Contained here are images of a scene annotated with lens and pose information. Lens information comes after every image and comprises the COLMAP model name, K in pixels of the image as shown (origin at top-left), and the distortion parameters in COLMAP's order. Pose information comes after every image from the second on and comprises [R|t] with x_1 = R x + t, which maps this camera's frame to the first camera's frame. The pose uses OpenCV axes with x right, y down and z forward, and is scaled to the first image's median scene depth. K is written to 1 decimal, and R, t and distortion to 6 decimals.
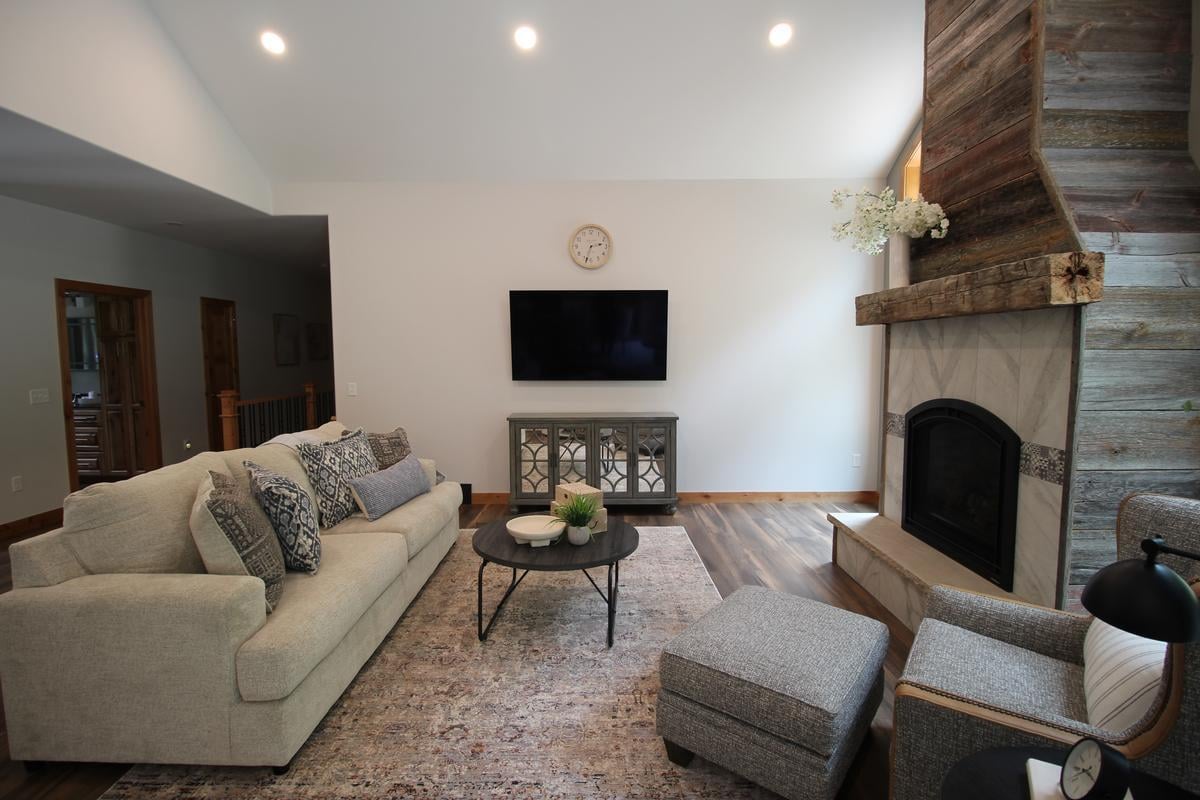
lens RADIAL K [[562.5, 0, 598.5], [0, 562.5, 395.0], [0, 0, 1]] dist [-0.009568, -0.005442]
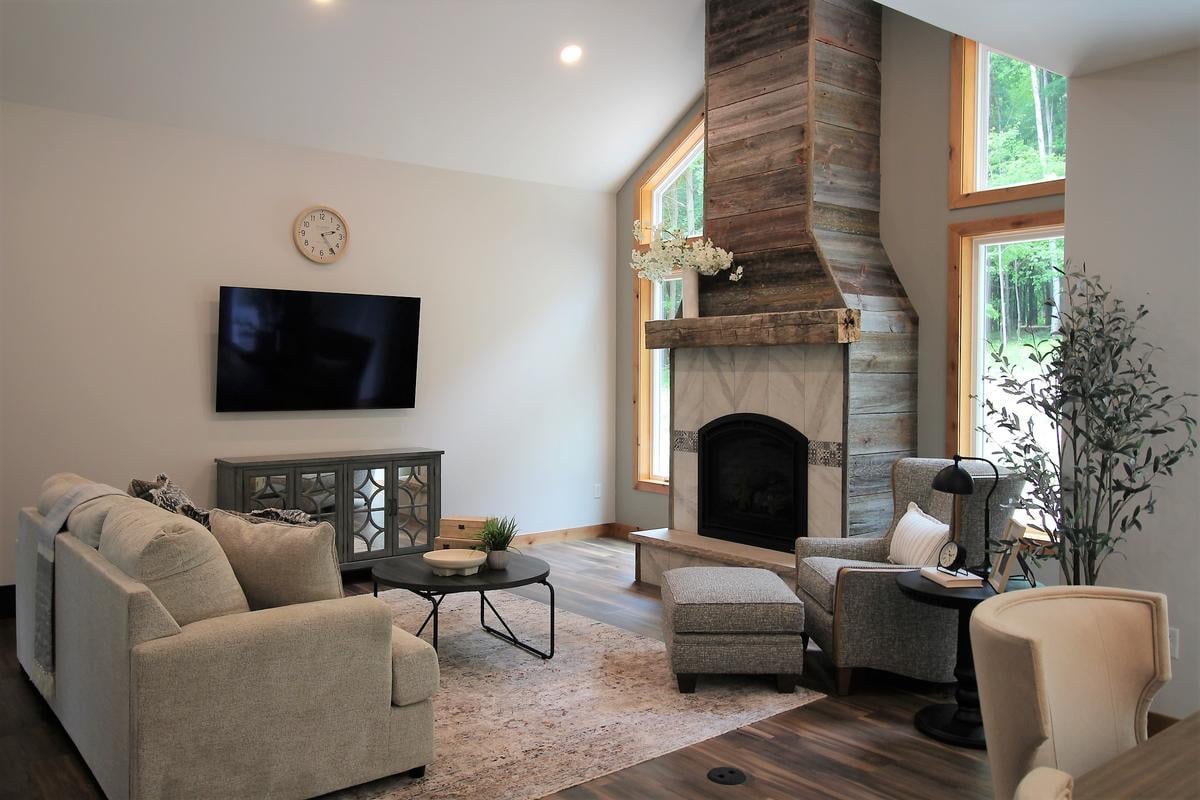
lens RADIAL K [[953.3, 0, 599.7], [0, 953.3, 394.5], [0, 0, 1]] dist [0.027493, -0.002565]
pose [[0.781128, -0.010552, 0.624282, -1.110162], [0.043535, 0.998344, -0.037597, 0.037737], [-0.622852, 0.056546, 0.780294, -0.507293]]
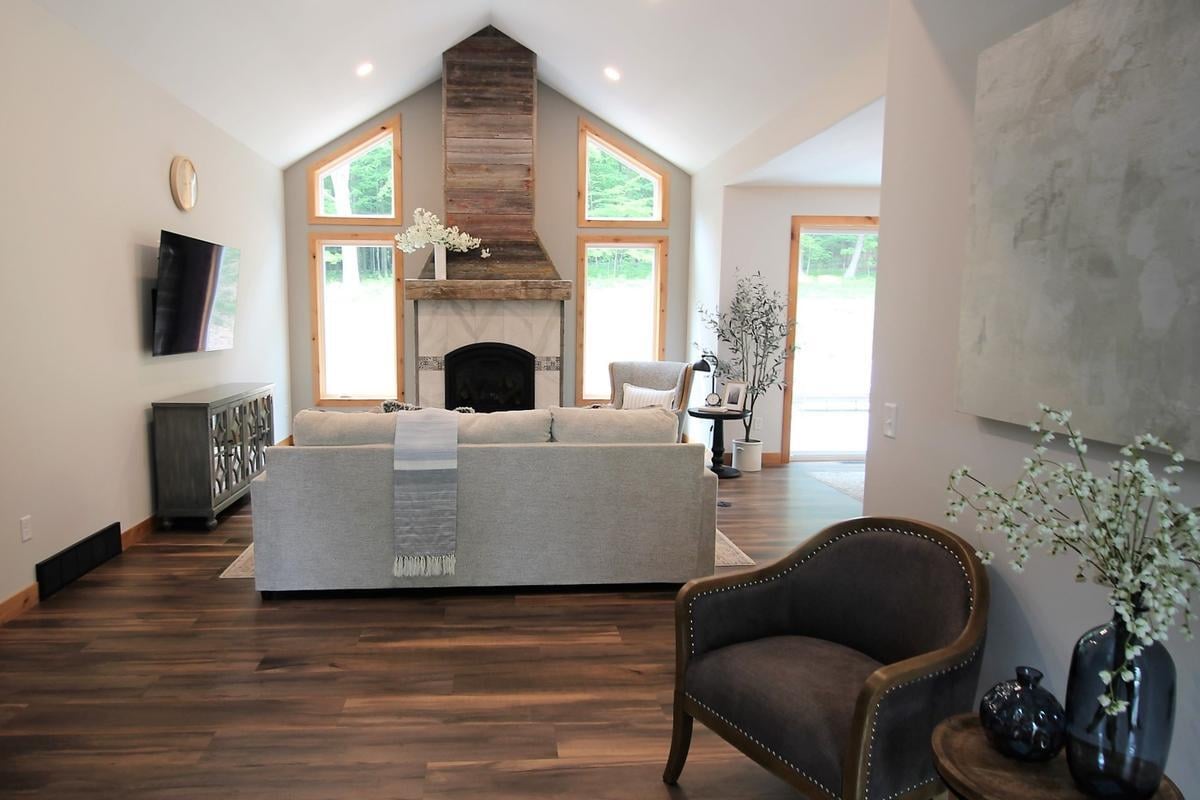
lens RADIAL K [[710.4, 0, 553.4], [0, 710.4, 409.2], [0, 0, 1]] dist [0.006507, 0.000418]
pose [[-0.065568, -0.123116, 0.990224, -2.247096], [0.075003, 0.988944, 0.127923, -0.074934], [-0.995025, 0.082658, -0.055609, 1.143060]]
